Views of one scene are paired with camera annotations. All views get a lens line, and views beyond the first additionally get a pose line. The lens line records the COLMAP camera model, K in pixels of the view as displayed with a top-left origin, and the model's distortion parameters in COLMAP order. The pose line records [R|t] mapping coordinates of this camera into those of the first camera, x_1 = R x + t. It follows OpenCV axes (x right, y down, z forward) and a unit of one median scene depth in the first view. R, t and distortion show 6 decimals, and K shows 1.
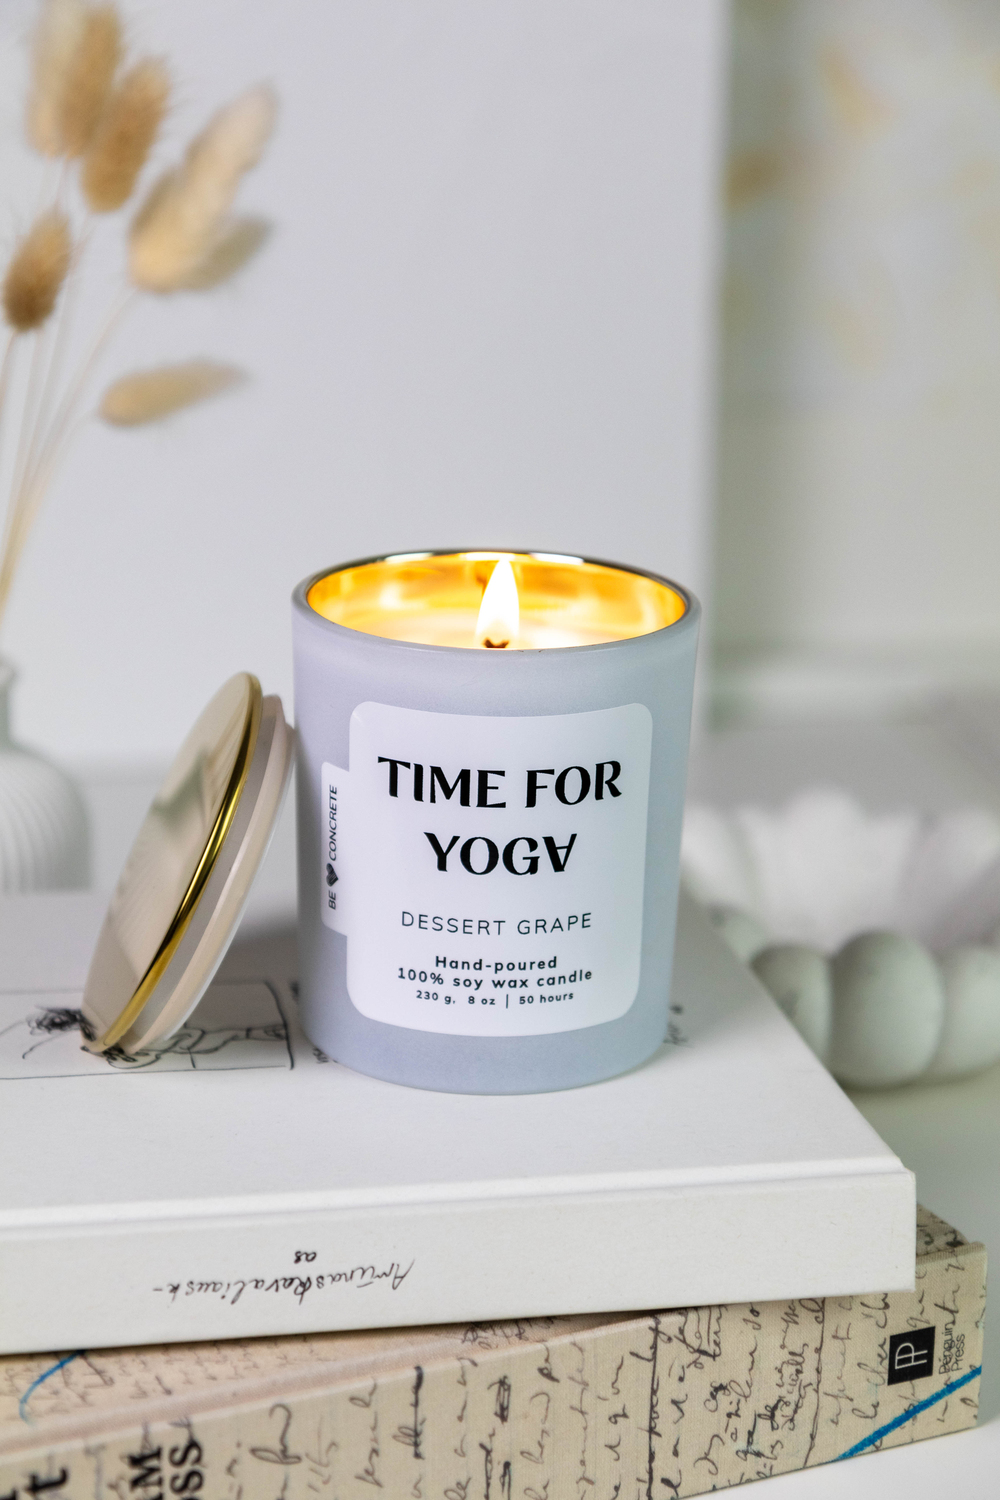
lens RADIAL K [[3419.8, 0, 500.0], [0, 3419.8, 750.0], [0, 0, 1]] dist [-0.022662, -0.636241]
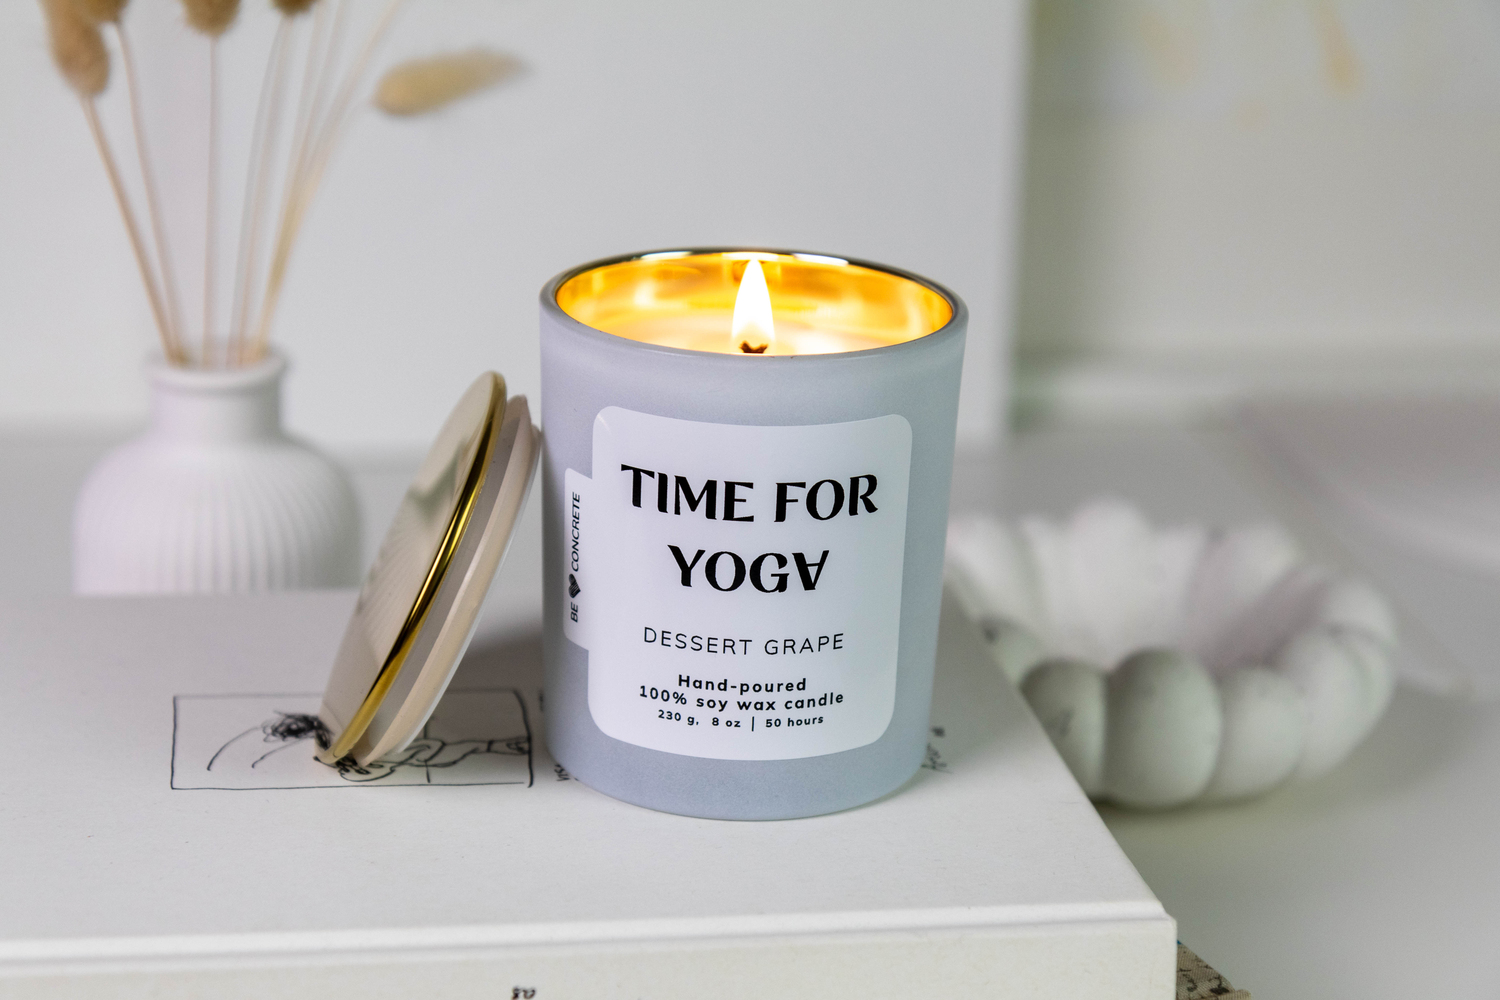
lens RADIAL K [[3078.4, 0, 750.0], [0, 3078.4, 500.0], [0, 0, 1]] dist [-0.019336, -0.025468]
pose [[0.999040, 0.024596, -0.036242, 0.029939], [-0.023800, 0.999470, 0.022214, -0.007662], [0.036769, -0.021330, 0.999096, 0.140667]]
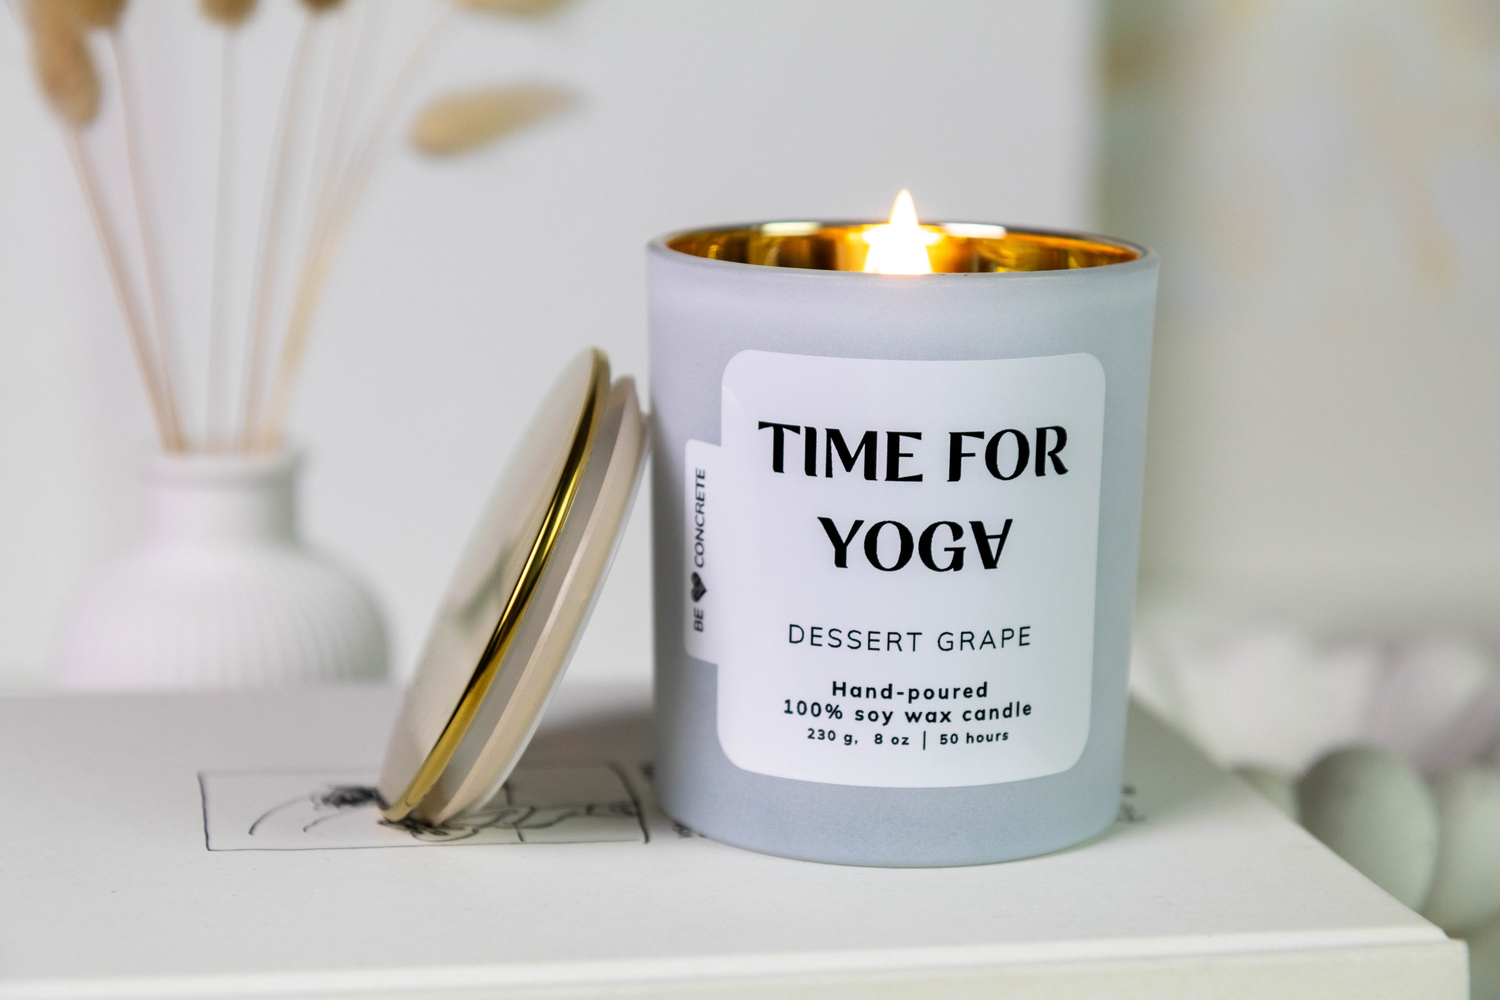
lens RADIAL K [[3392.0, 0, 750.0], [0, 3392.0, 500.0], [0, 0, 1]] dist [-0.045320, -0.065351]
pose [[0.999861, -0.006547, -0.015315, -0.024686], [0.004552, 0.991908, -0.126873, 0.113614], [0.016022, 0.126786, 0.991801, 0.219623]]
